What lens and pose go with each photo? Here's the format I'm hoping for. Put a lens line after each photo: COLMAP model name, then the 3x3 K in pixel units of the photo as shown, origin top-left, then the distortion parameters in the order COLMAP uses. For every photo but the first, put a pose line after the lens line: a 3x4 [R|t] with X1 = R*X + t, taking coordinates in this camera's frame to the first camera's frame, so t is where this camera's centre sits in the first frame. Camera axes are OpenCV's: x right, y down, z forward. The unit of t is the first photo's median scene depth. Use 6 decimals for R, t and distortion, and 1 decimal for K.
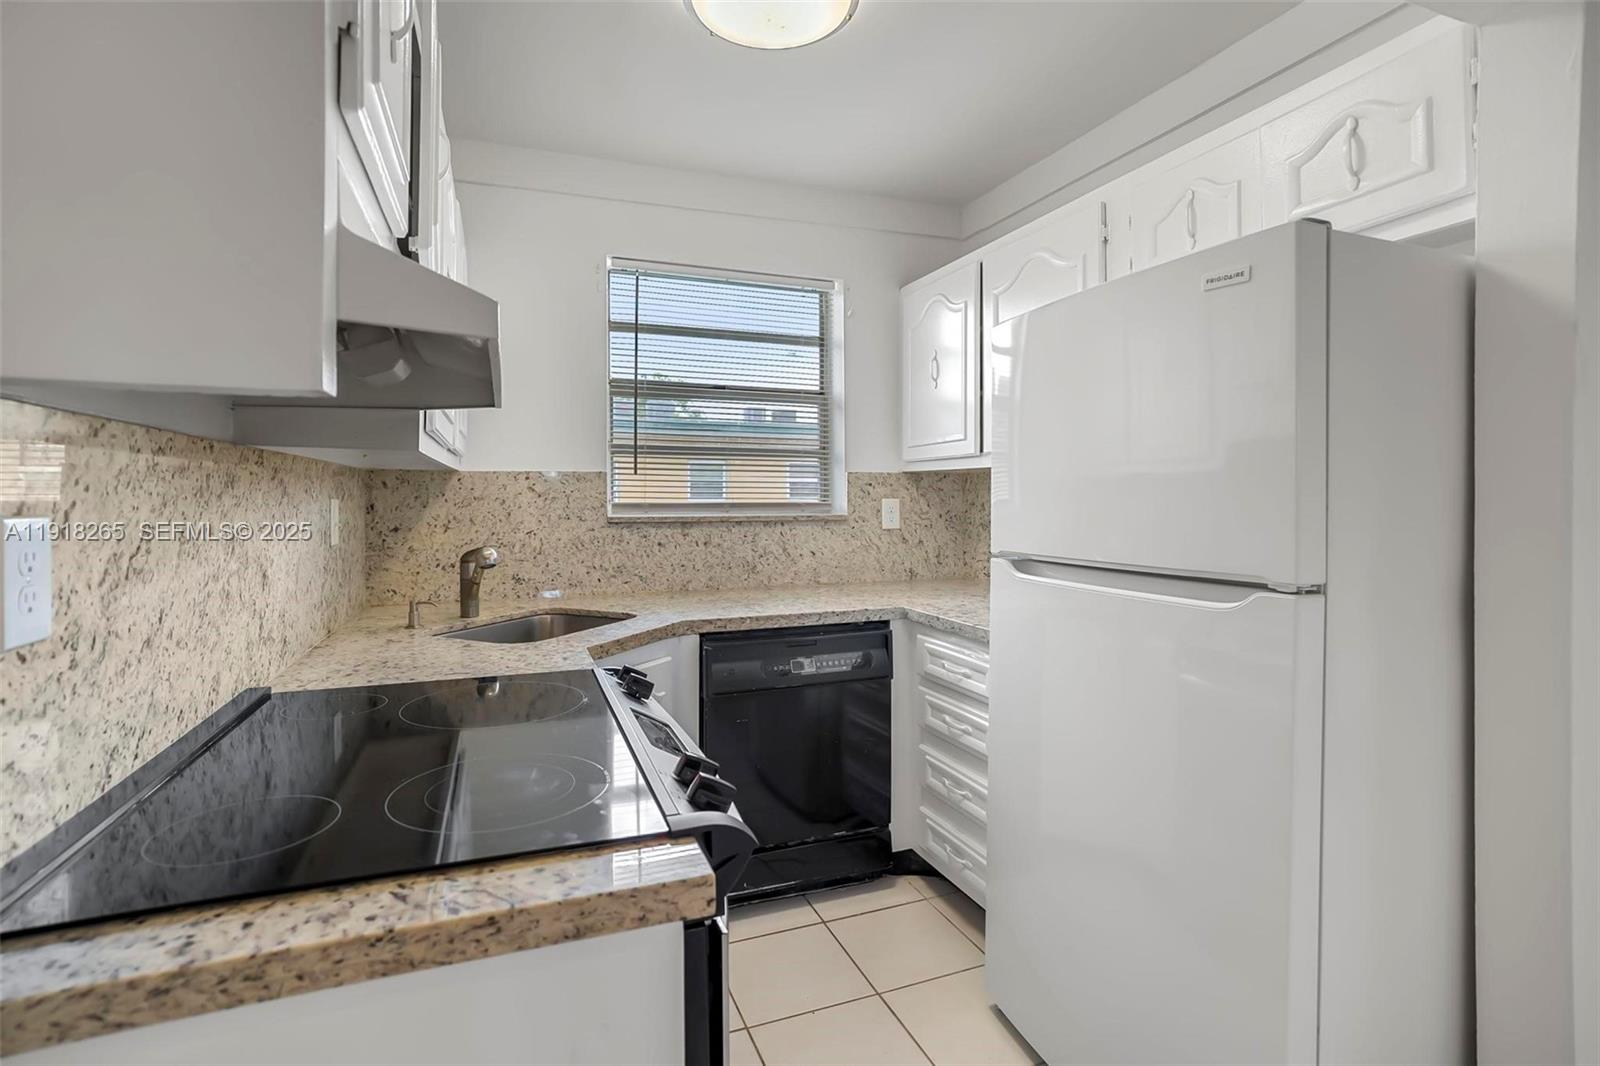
lens RADIAL K [[745.8, 0, 838.6], [0, 745.8, 502.9], [0, 0, 1]] dist [-0.012138, 0.007874]
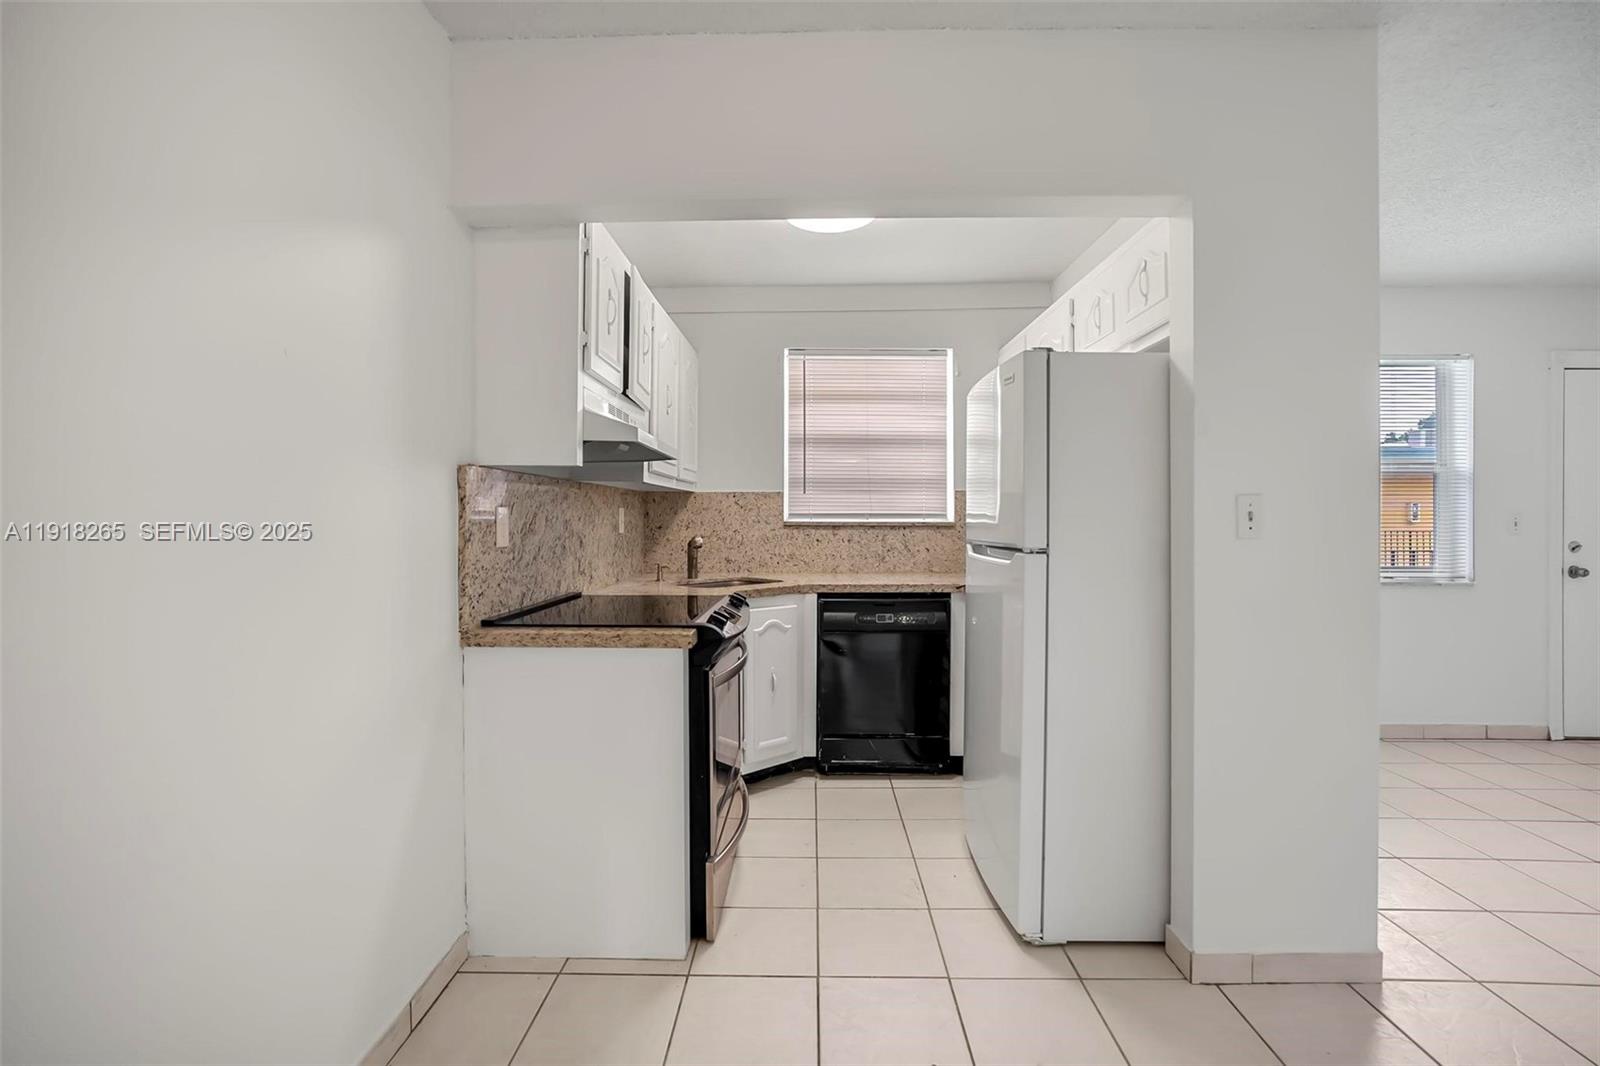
lens RADIAL K [[691.5, 0, 839.5], [0, 691.5, 517.7], [0, 0, 1]] dist [-0.000789, 0.000584]
pose [[0.938647, 0.002712, -0.344867, 0.341762], [-0.004352, 0.999983, -0.003982, 0.019398], [0.344851, 0.005238, 0.938643, -0.341622]]
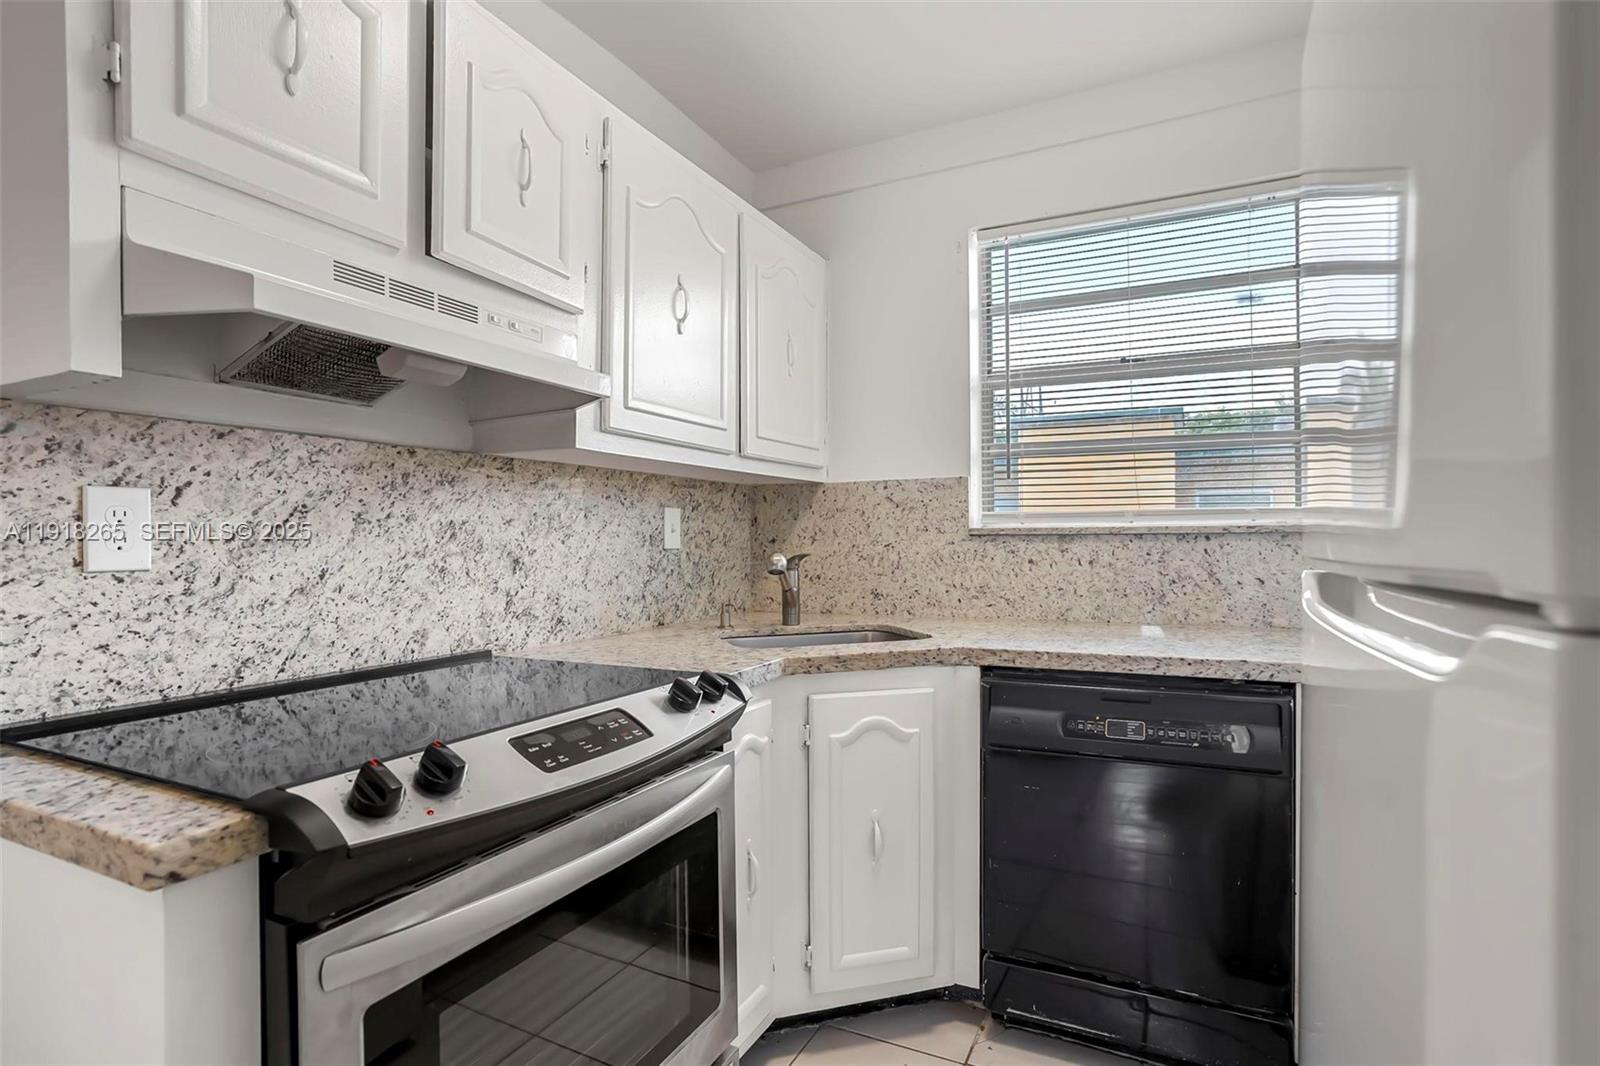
lens RADIAL K [[801.0, 0, 779.9], [0, 801.0, 539.1], [0, 0, 1]] dist [-0.018954, 0.006921]
pose [[0.671259, -0.004811, -0.741207, 0.284155], [0.005732, 0.999983, -0.001299, 0.037686], [0.741201, -0.003377, 0.671275, 0.253404]]
